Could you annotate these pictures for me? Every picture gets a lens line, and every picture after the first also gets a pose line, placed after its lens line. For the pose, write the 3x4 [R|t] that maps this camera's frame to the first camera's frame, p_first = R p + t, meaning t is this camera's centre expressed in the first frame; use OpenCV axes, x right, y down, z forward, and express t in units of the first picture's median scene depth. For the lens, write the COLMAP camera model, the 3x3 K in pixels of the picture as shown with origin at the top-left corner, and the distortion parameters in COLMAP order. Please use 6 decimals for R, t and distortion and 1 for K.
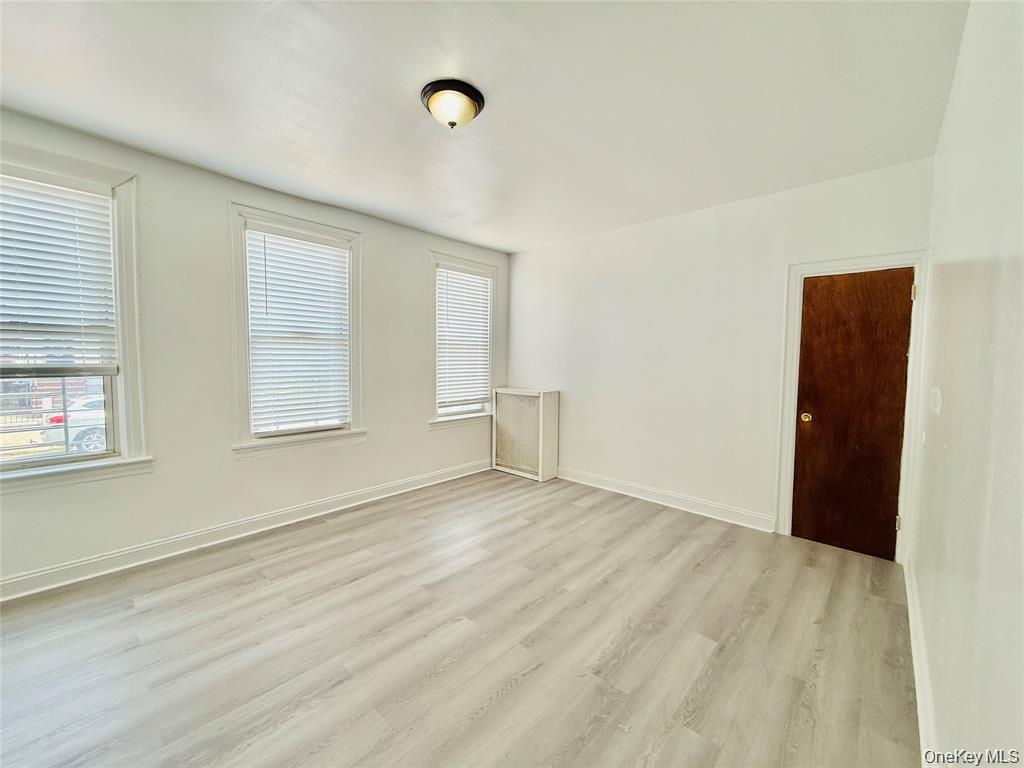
lens RADIAL K [[409.0, 0, 515.3], [0, 409.0, 383.7], [0, 0, 1]] dist [0.001024, 0.000059]
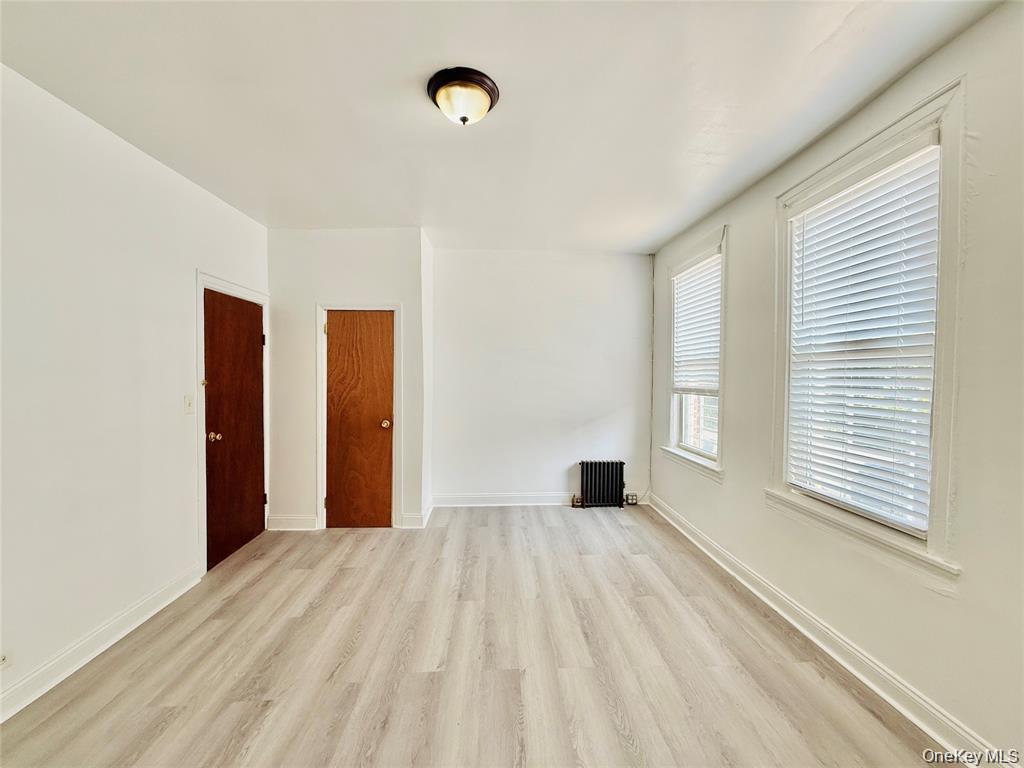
lens RADIAL K [[409.0, 0, 513.4], [0, 409.0, 379.8], [0, 0, 1]] dist [0.001024, 0.000059]
pose [[-0.710513, -0.001729, -0.703682, 0.371579], [-0.050598, 0.997534, 0.048639, -0.113813], [0.701862, 0.070163, -0.708849, 1.615834]]
